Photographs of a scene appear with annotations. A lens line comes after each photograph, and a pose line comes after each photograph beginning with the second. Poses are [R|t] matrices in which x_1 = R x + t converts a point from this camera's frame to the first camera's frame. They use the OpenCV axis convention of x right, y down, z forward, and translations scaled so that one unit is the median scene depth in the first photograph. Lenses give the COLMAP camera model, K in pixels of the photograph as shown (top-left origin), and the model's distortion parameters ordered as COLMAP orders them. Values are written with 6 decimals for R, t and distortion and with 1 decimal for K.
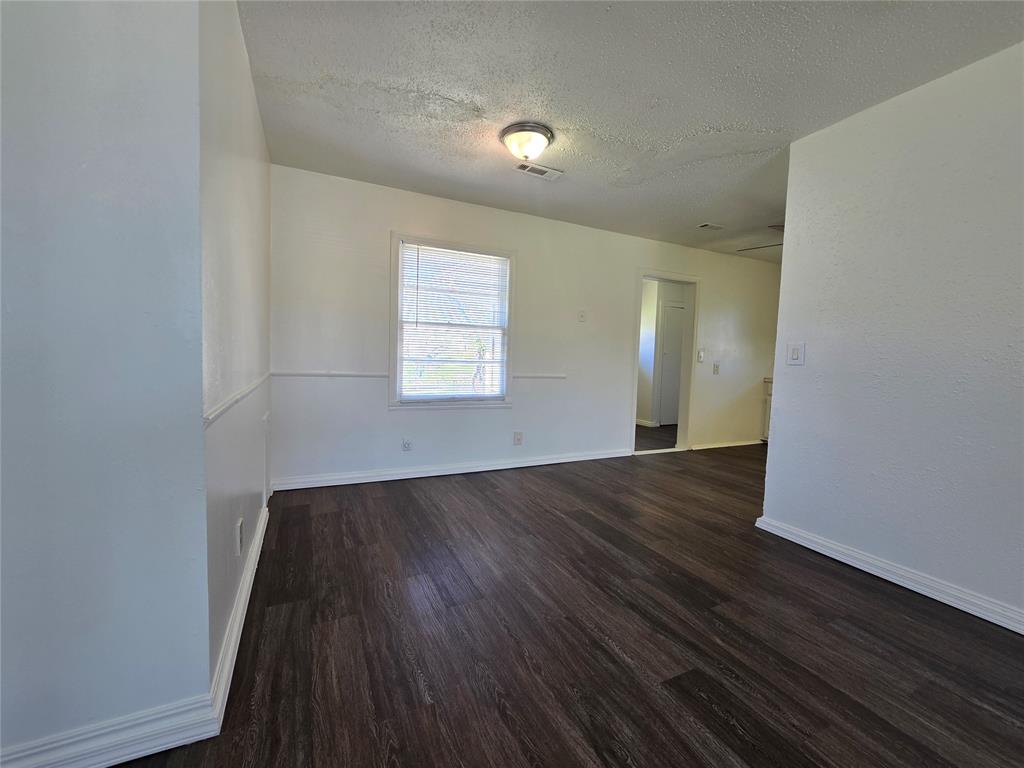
lens RADIAL K [[420.6, 0, 509.5], [0, 420.6, 386.4], [0, 0, 1]] dist [-0.003777, 0.000157]
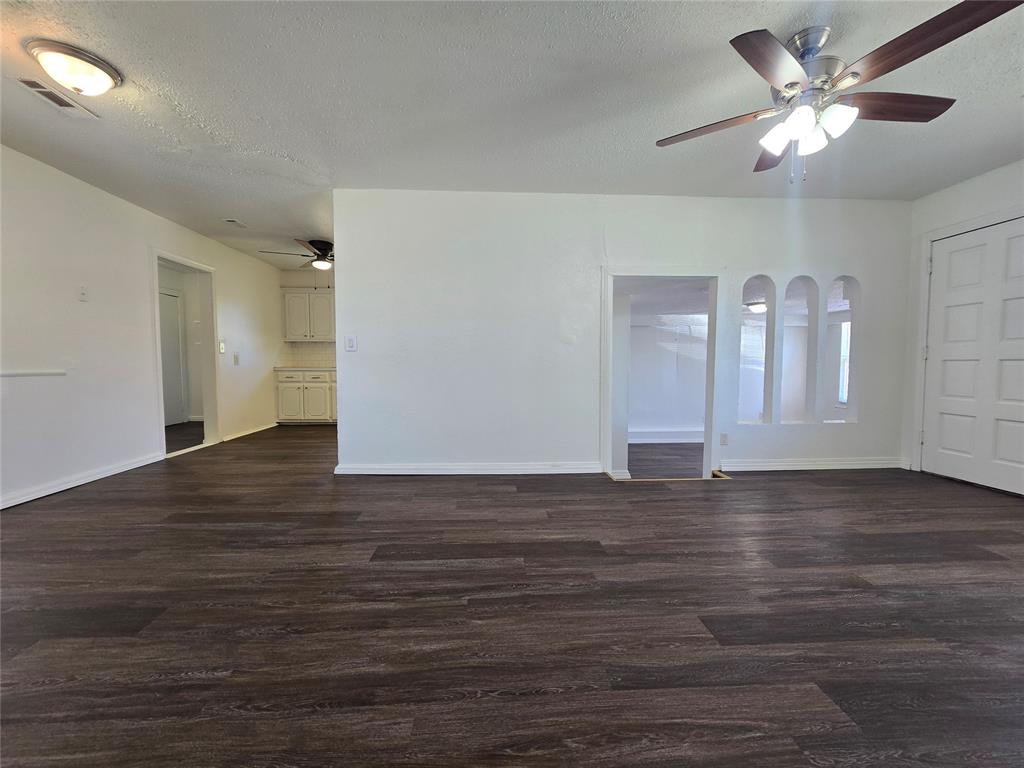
lens RADIAL K [[420.6, 0, 509.5], [0, 420.6, 386.4], [0, 0, 1]] dist [-0.003777, 0.000157]
pose [[0.382686, -0.080802, 0.920338, -0.406881], [0.072064, 0.995744, 0.057458, 0.023760], [-0.921064, 0.044335, 0.386880, -0.029142]]
